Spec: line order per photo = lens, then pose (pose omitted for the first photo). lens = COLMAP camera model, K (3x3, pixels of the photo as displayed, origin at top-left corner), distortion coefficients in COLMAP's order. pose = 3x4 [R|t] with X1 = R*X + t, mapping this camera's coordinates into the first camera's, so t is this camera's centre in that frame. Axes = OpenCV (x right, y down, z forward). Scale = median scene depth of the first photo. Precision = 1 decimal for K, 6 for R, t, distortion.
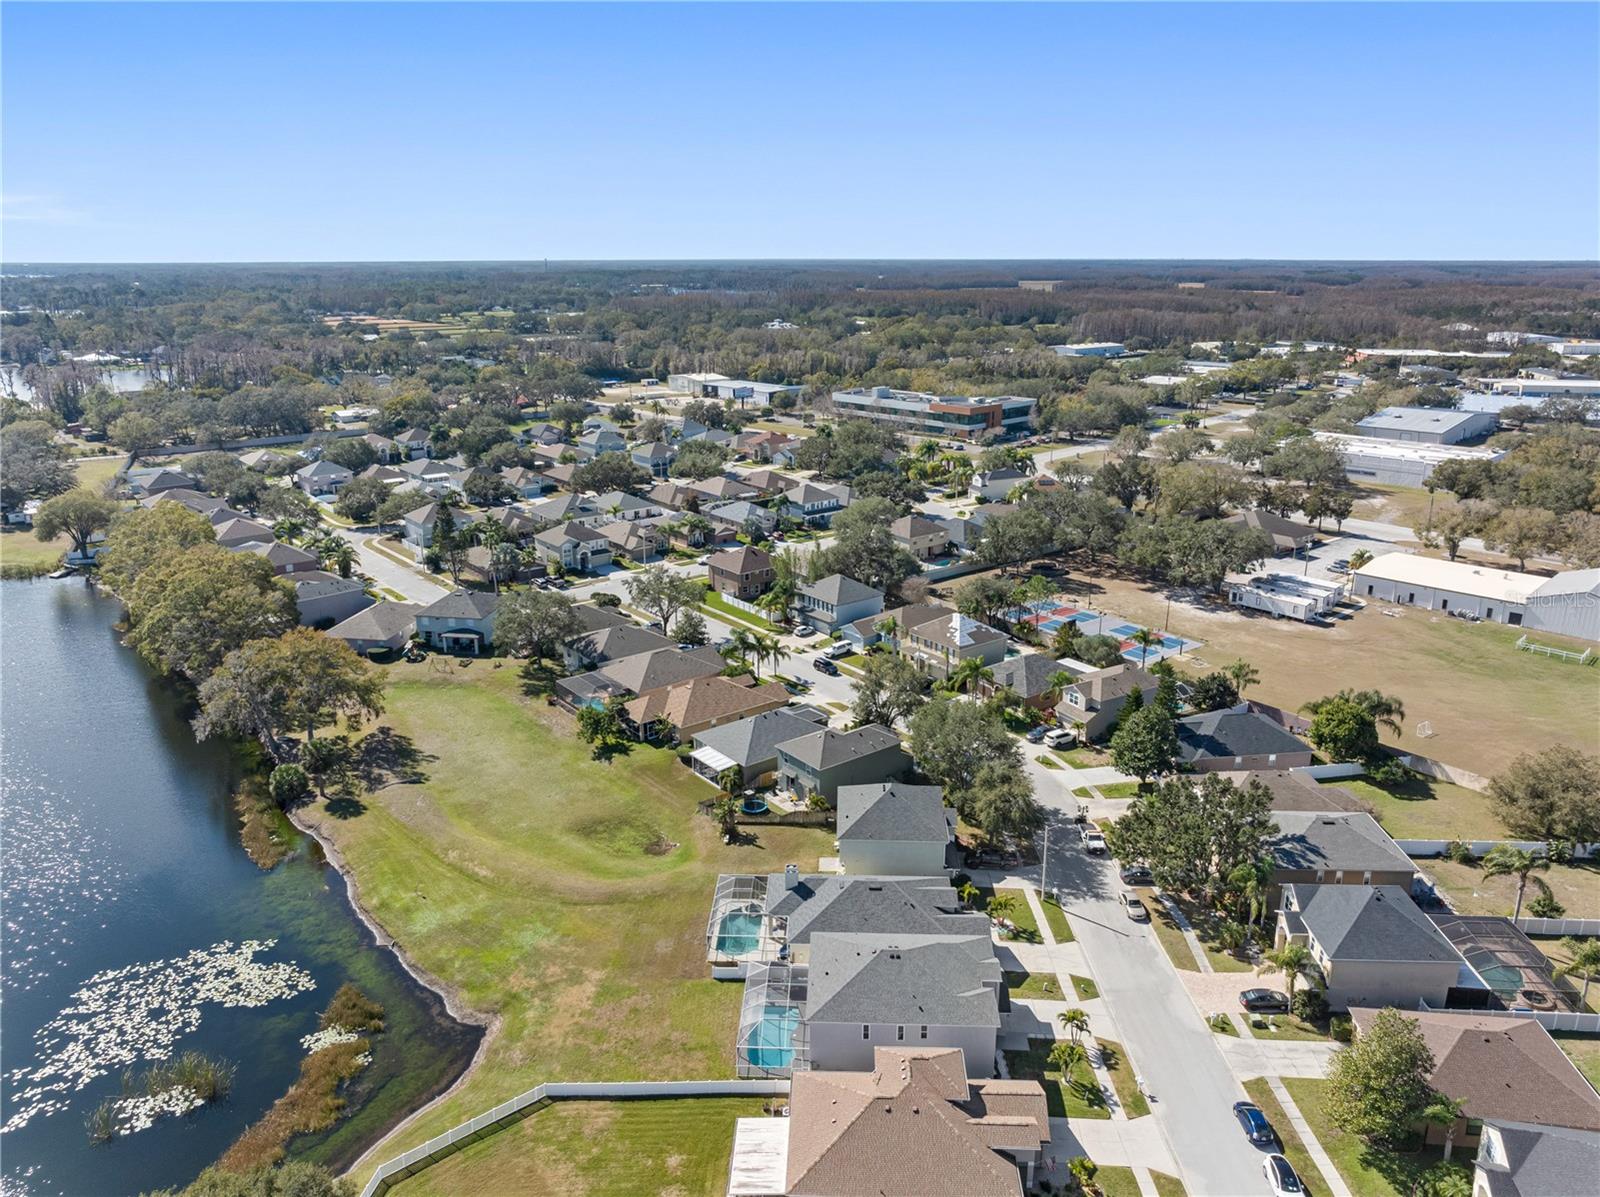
lens RADIAL K [[1141.2, 0, 800.0], [0, 1141.2, 598.5], [0, 0, 1]] dist [-0.002132, 0.000075]
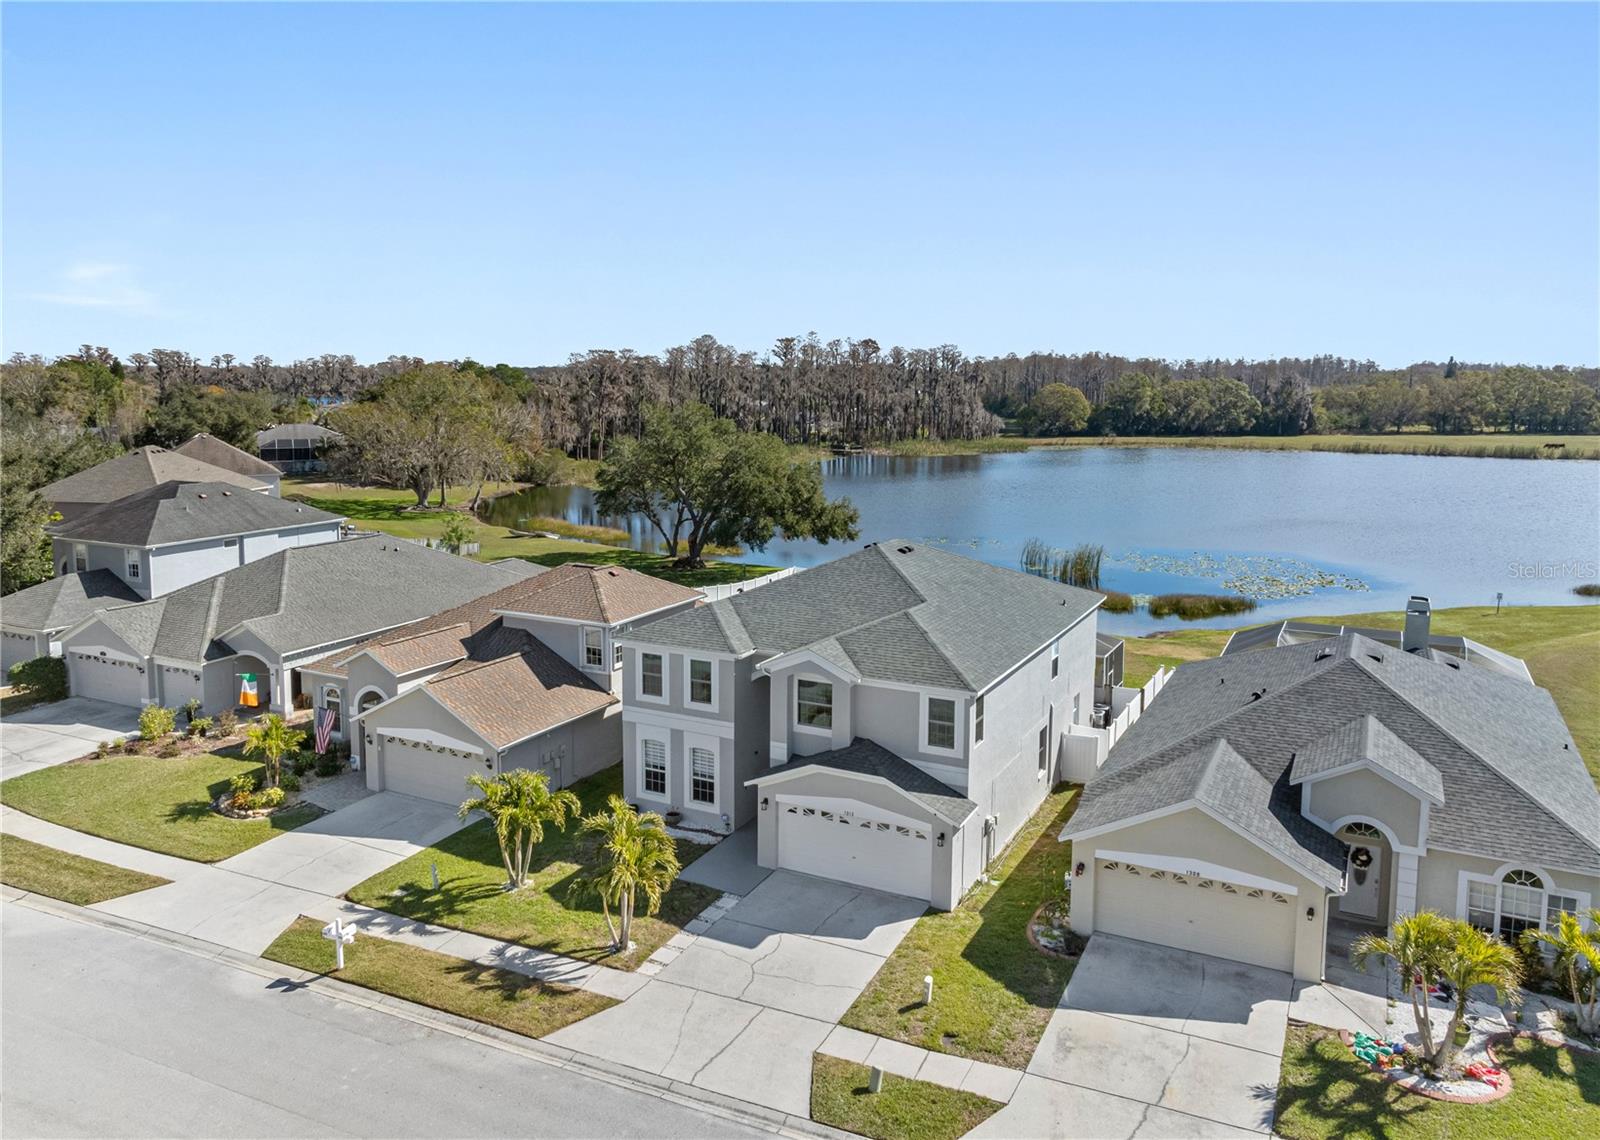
lens RADIAL K [[1184.9, 0, 758.7], [0, 1184.9, 481.0], [0, 0, 1]] dist [-0.007839, 0.004544]
pose [[-0.440678, 0.078108, -0.894261, 0.438799], [-0.263238, 0.941166, 0.211925, 0.182516], [0.858201, 0.328794, -0.394190, 0.996974]]
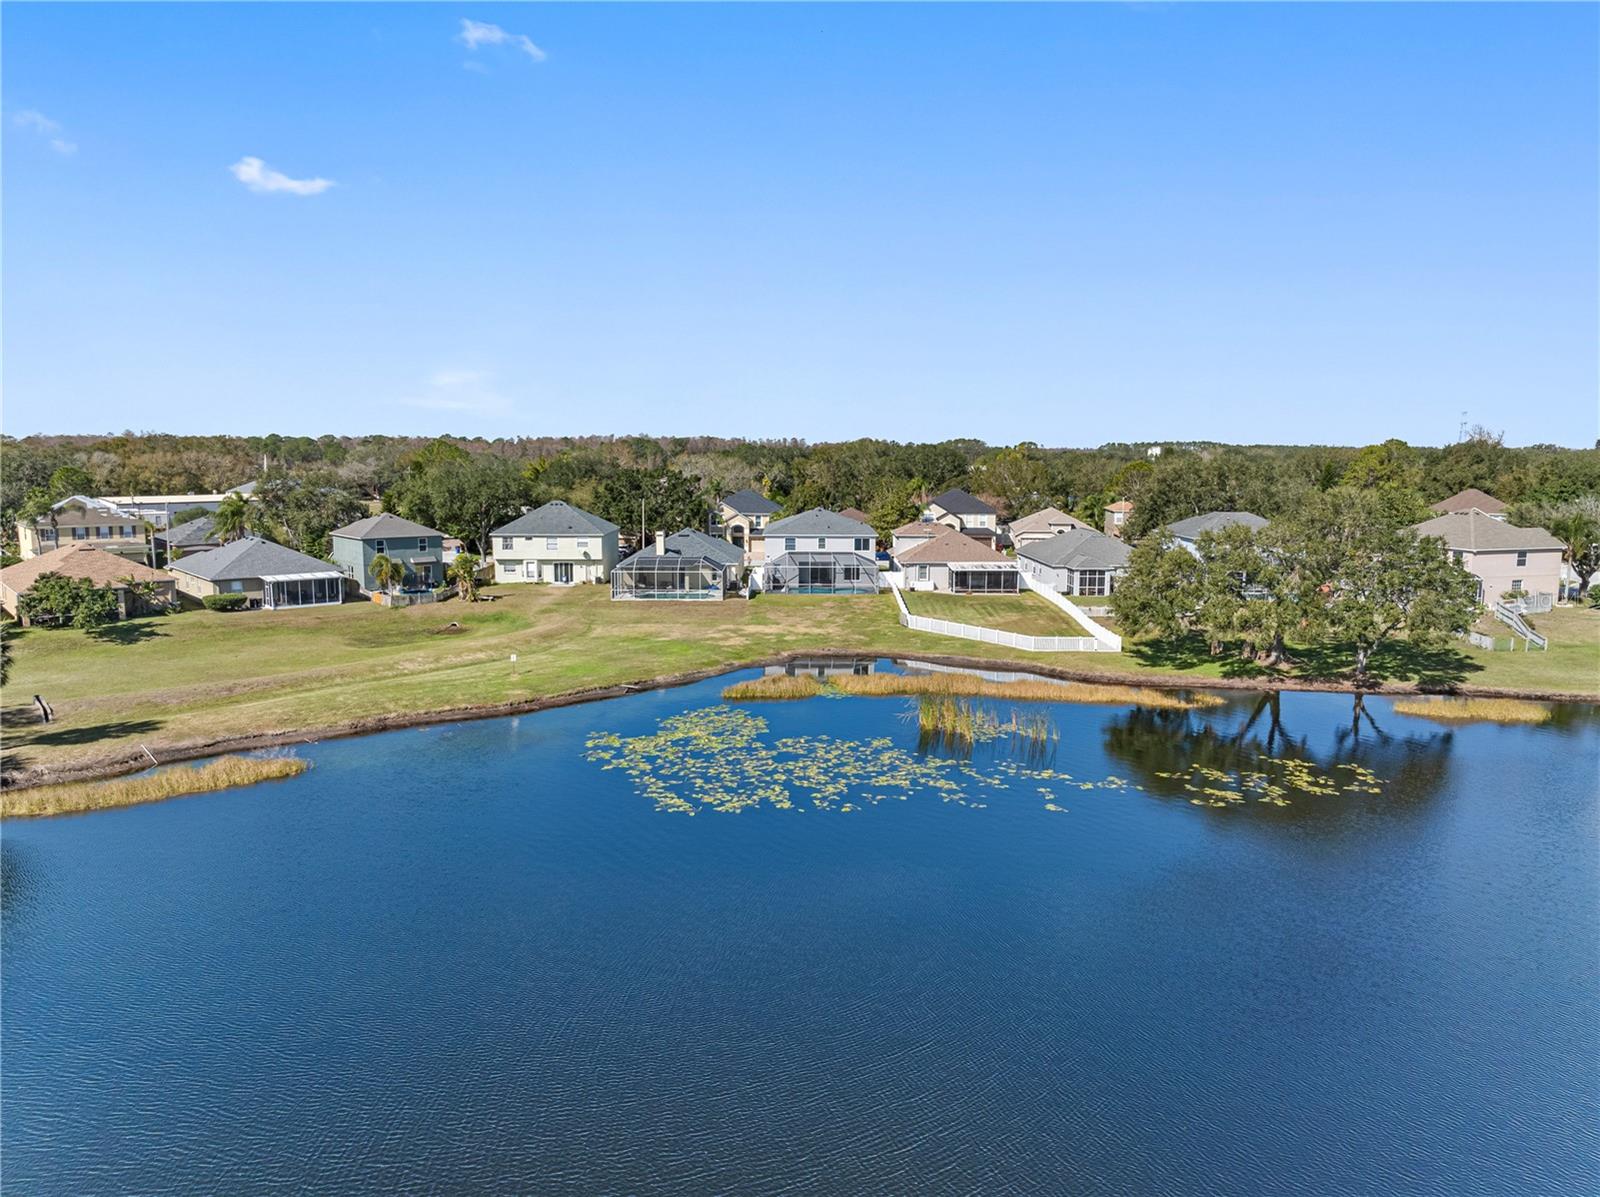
lens RADIAL K [[1125.0, 0, 800.0], [0, 1125.0, 598.5], [0, 0, 1]] dist [0.003216, -0.002010]
pose [[-0.041038, -0.127104, 0.991040, -1.096956], [0.285736, 0.948959, 0.133539, 0.200560], [-0.957429, 0.288656, -0.002625, 0.936290]]
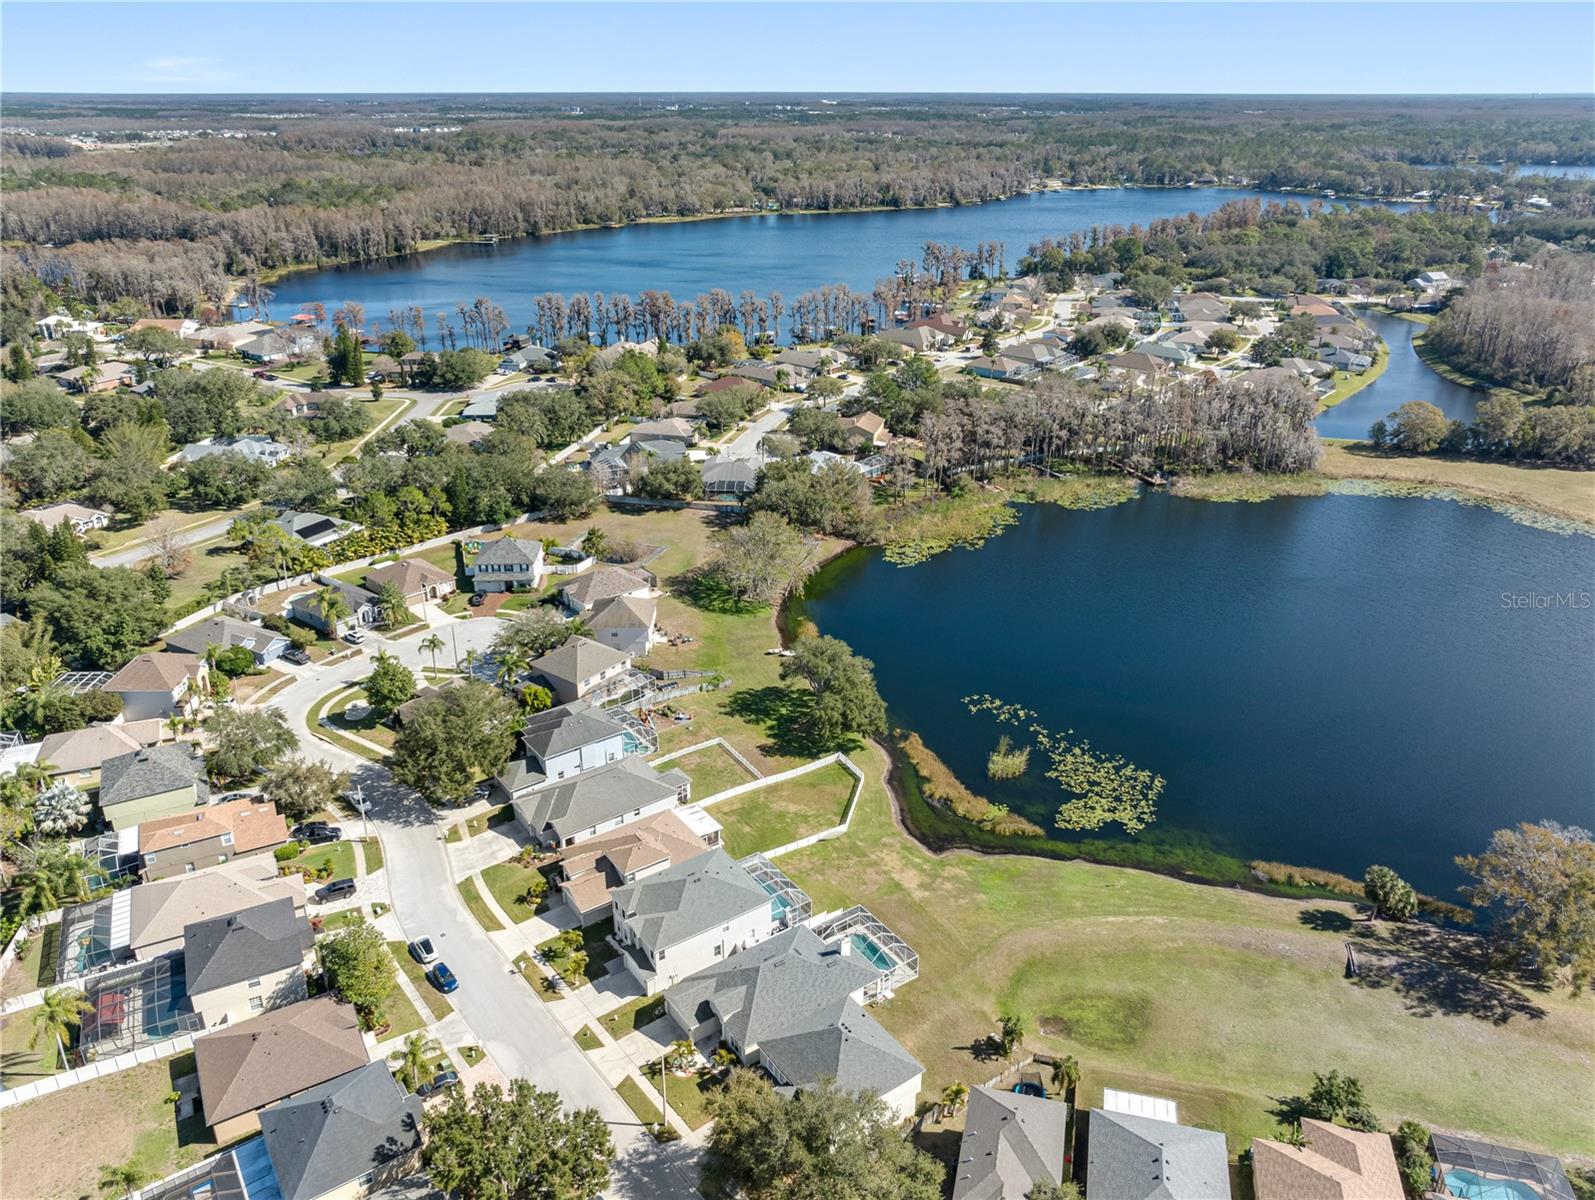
lens RADIAL K [[1157.7, 0, 797.5], [0, 1157.7, 600.0], [0, 0, 1]] dist [-0.003609, -0.000883]
pose [[-0.795529, 0.247558, -0.553035, 0.601784], [-0.173769, 0.781173, 0.599644, -0.730287], [0.580463, 0.573134, -0.578428, 1.502823]]
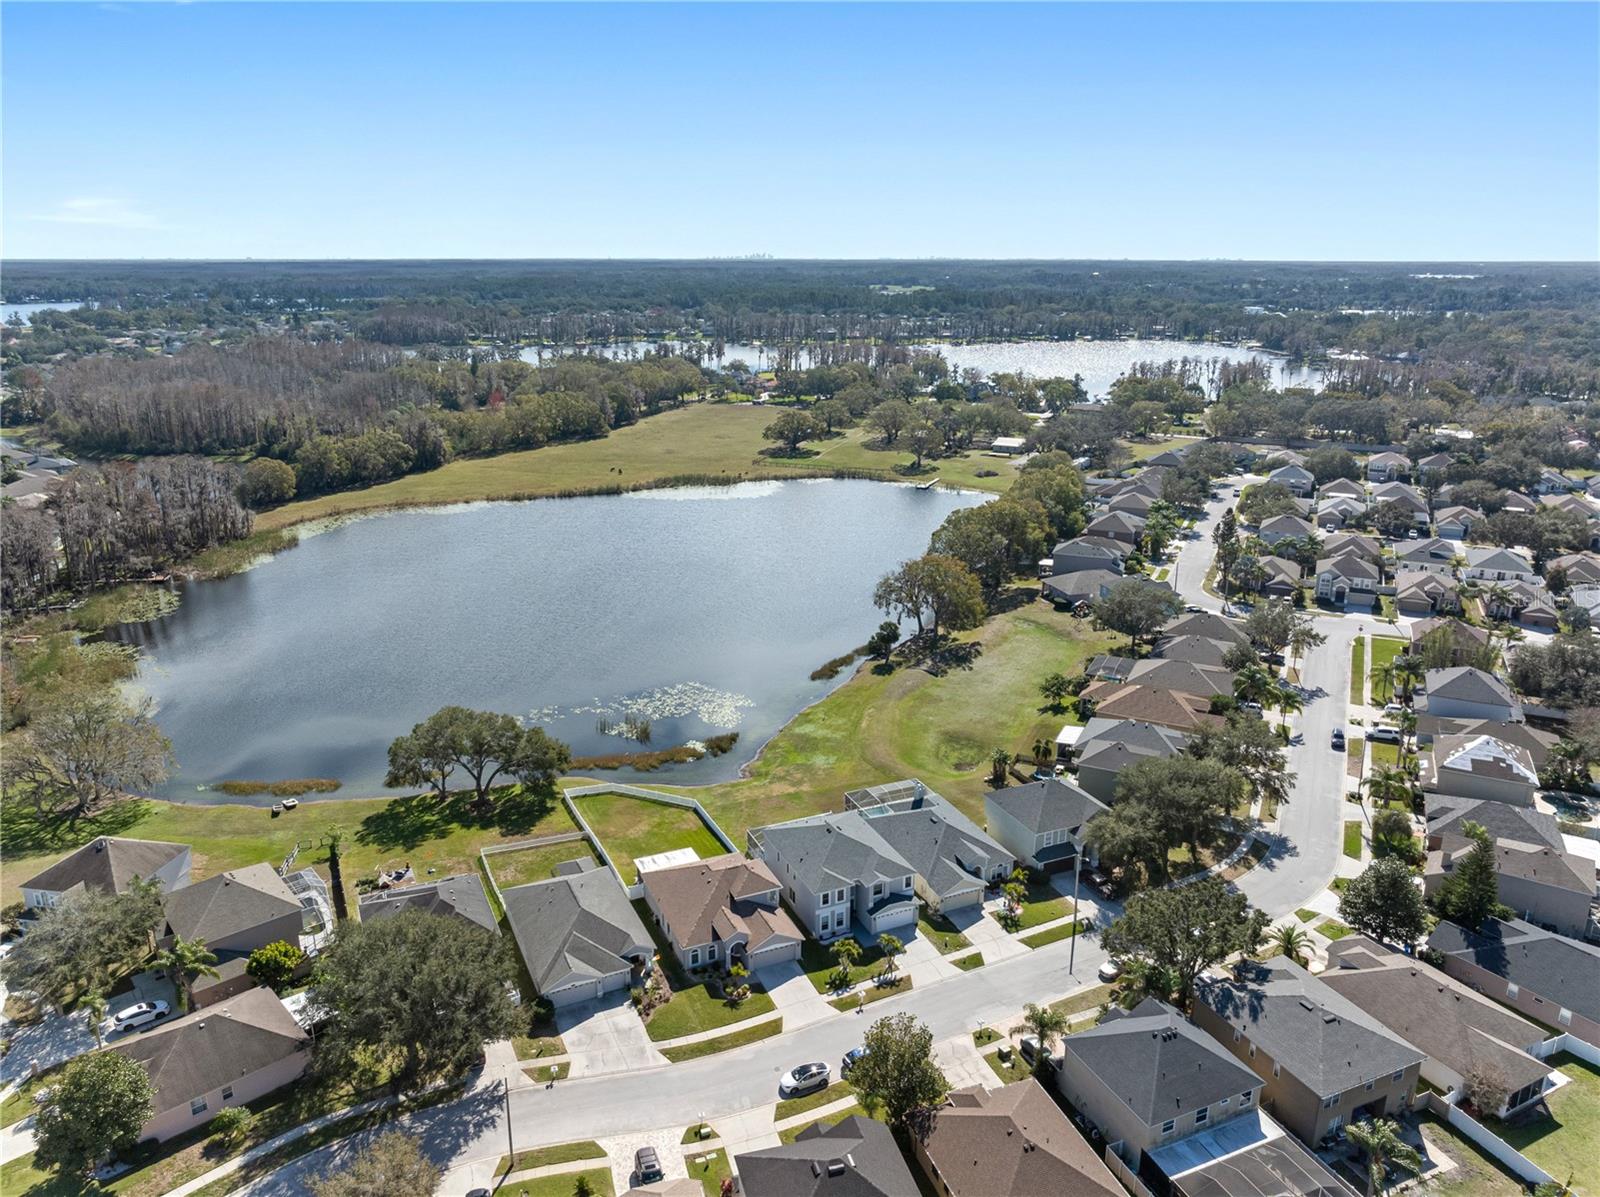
lens RADIAL K [[1129.6, 0, 800.0], [0, 1129.6, 598.5], [0, 0, 1]] dist [-0.003972, 0.000295]
pose [[0.441073, 0.263874, -0.857802, 1.025591], [-0.261826, 0.952054, 0.158240, -0.141054], [0.858430, 0.154800, 0.489015, 0.228983]]
